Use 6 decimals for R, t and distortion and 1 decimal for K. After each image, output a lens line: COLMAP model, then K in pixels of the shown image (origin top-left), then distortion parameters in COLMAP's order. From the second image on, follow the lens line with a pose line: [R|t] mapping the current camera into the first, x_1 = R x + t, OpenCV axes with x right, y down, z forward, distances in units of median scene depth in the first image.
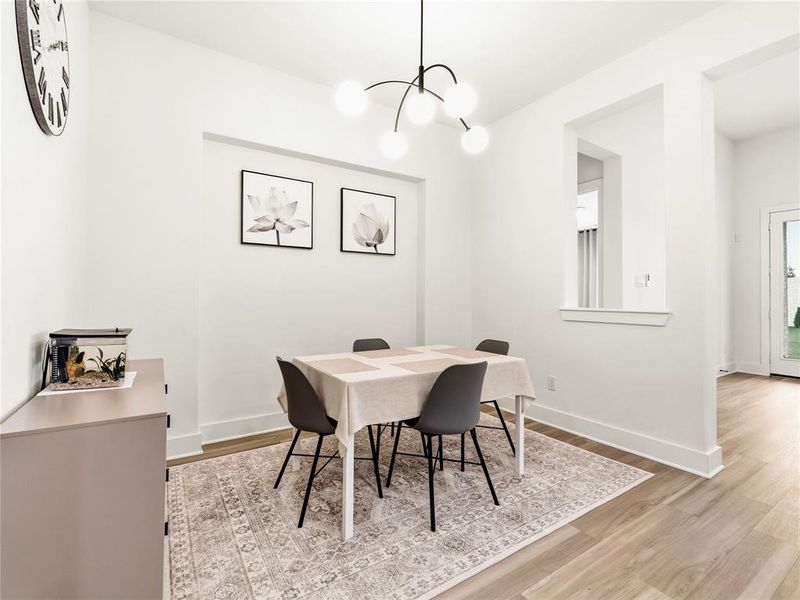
lens RADIAL K [[373.4, 0, 397.4], [0, 373.4, 295.0], [0, 0, 1]] dist [-0.003012, 0.000456]
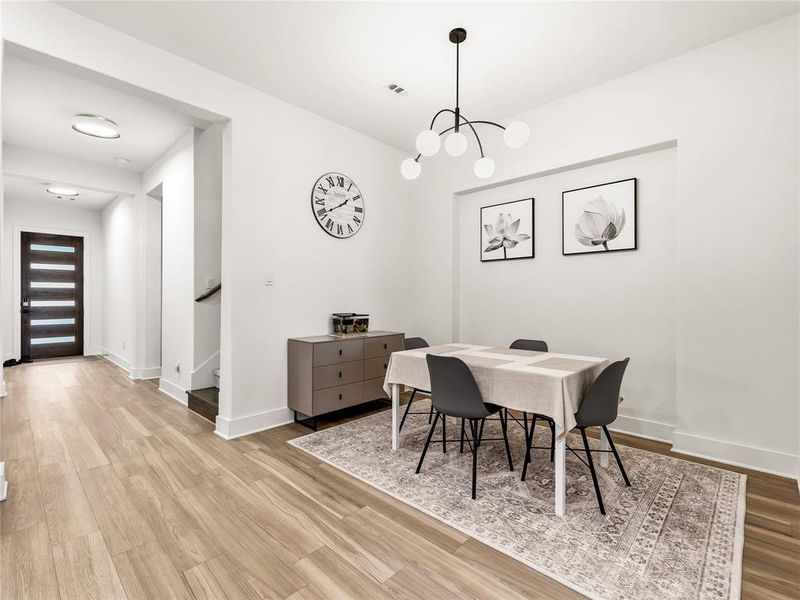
lens RADIAL K [[373.4, 0, 394.3], [0, 373.4, 298.9], [0, 0, 1]] dist [-0.003012, 0.000456]
pose [[0.224890, -0.005599, -0.974368, 0.806631], [0.005623, 0.999974, -0.004448, 0.004085], [0.974368, -0.004478, 0.224916, 0.357494]]
